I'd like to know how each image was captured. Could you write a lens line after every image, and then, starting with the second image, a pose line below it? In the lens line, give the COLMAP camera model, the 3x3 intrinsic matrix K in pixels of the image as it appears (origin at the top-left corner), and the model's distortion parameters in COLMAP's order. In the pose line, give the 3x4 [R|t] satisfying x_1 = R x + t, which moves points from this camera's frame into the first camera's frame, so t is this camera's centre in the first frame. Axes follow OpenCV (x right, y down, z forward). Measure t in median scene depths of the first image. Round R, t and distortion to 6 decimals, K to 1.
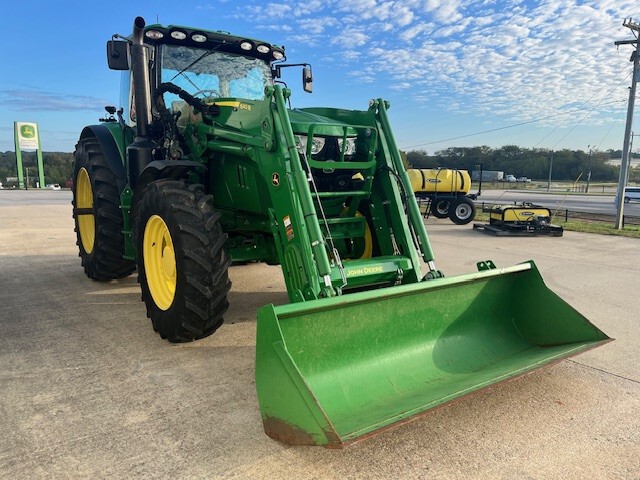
lens RADIAL K [[491.5, 0, 317.3], [0, 491.5, 232.8], [0, 0, 1]] dist [0.078051, -0.100704]
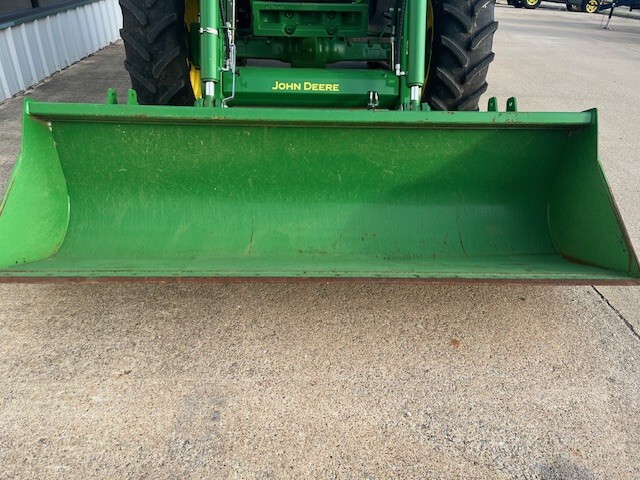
lens RADIAL K [[485.2, 0, 320.0], [0, 485.2, 240.0], [0, 0, 1]] dist [0.080625, -0.111371]
pose [[0.830565, 0.287377, -0.477050, 0.482756], [-0.085730, 0.912347, 0.400342, -0.003605], [0.550284, -0.291613, 0.782400, 0.377864]]
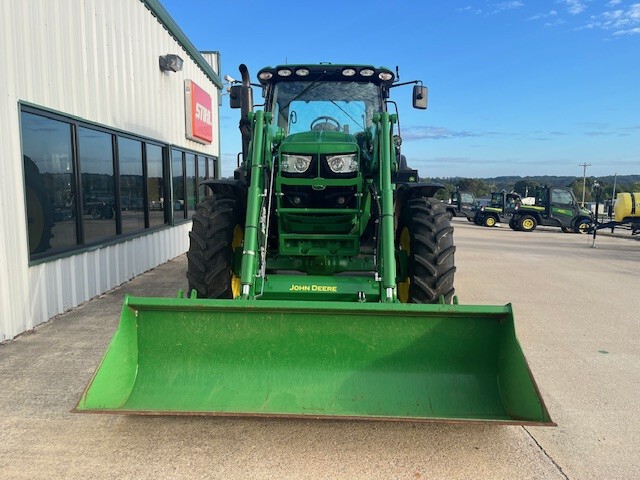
lens RADIAL K [[485.2, 0, 320.0], [0, 485.2, 240.0], [0, 0, 1]] dist [0.080625, -0.111371]
pose [[0.798718, 0.064272, -0.598263, 0.651167], [-0.082172, 0.996615, -0.002638, -0.016602], [0.596068, 0.051267, 0.801296, 0.204882]]
